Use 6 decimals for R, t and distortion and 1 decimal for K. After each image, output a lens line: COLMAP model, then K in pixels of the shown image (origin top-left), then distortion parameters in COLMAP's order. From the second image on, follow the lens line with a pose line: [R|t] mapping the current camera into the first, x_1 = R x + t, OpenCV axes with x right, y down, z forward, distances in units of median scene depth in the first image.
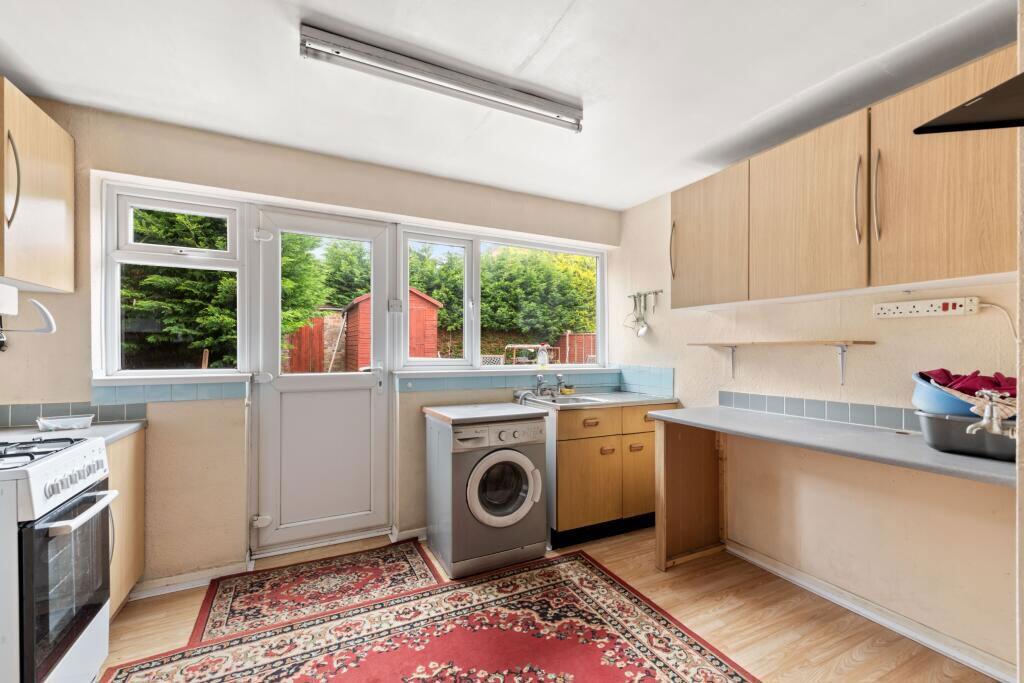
lens RADIAL K [[419.8, 0, 509.5], [0, 419.8, 352.6], [0, 0, 1]] dist [0.015393, -0.008980]
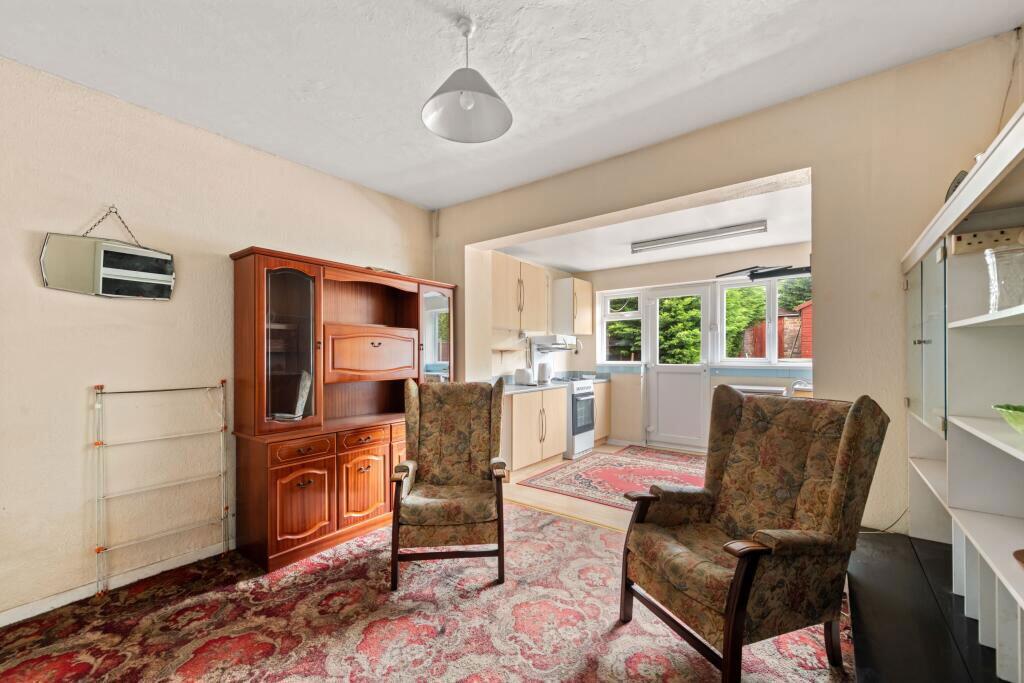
lens RADIAL K [[413.2, 0, 509.7], [0, 413.2, 347.5], [0, 0, 1]] dist [0.000248, -0.000485]
pose [[0.444140, -0.017880, -0.895779, 1.090117], [0.001472, 0.999814, -0.019226, 0.005650], [0.895956, 0.007220, 0.444084, -0.672667]]
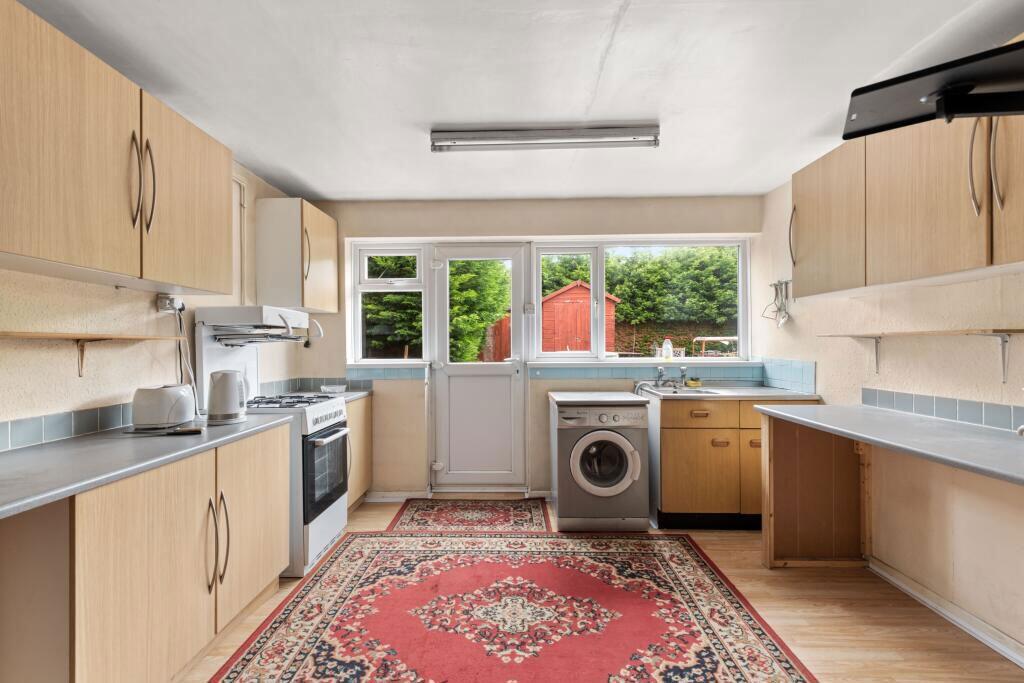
lens RADIAL K [[413.2, 0, 509.7], [0, 413.2, 347.5], [0, 0, 1]] dist [0.000248, -0.000485]
pose [[0.889316, -0.005178, -0.457265, 0.271799], [0.006755, 0.999976, 0.001815, -0.000442], [0.457244, -0.004703, 0.889329, -0.125581]]
